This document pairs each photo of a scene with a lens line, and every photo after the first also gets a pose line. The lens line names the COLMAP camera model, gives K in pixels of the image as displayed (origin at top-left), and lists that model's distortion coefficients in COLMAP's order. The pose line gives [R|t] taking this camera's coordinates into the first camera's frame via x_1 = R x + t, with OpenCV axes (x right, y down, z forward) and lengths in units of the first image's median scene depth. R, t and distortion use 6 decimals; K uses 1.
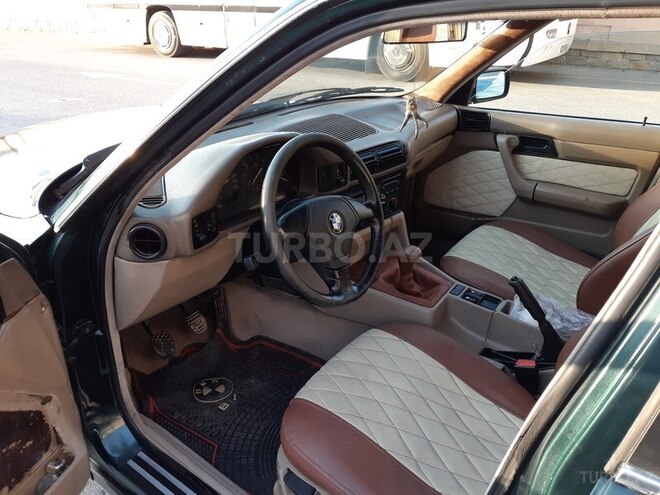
lens RADIAL K [[520.0, 0, 334.5], [0, 520.0, 247.4], [0, 0, 1]] dist [0.074380, -0.130929]
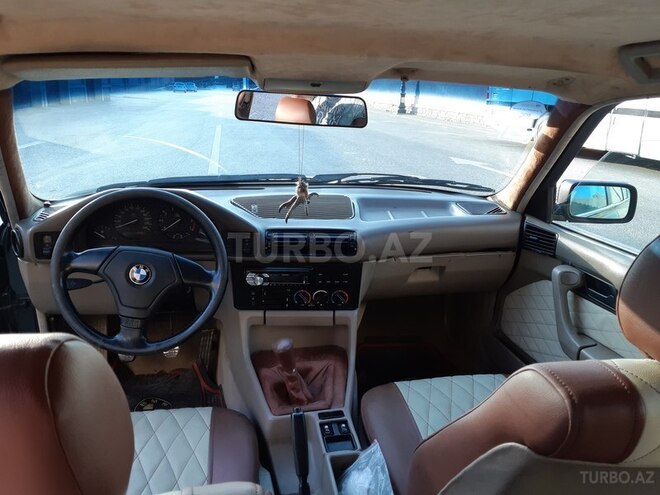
lens RADIAL K [[520.0, 0, 334.5], [0, 520.0, 247.4], [0, 0, 1]] dist [0.074380, -0.130929]
pose [[0.737516, 0.222370, -0.637669, 0.550546], [-0.325173, 0.944500, -0.046719, -0.101153], [0.591890, 0.241809, 0.768892, 0.242910]]
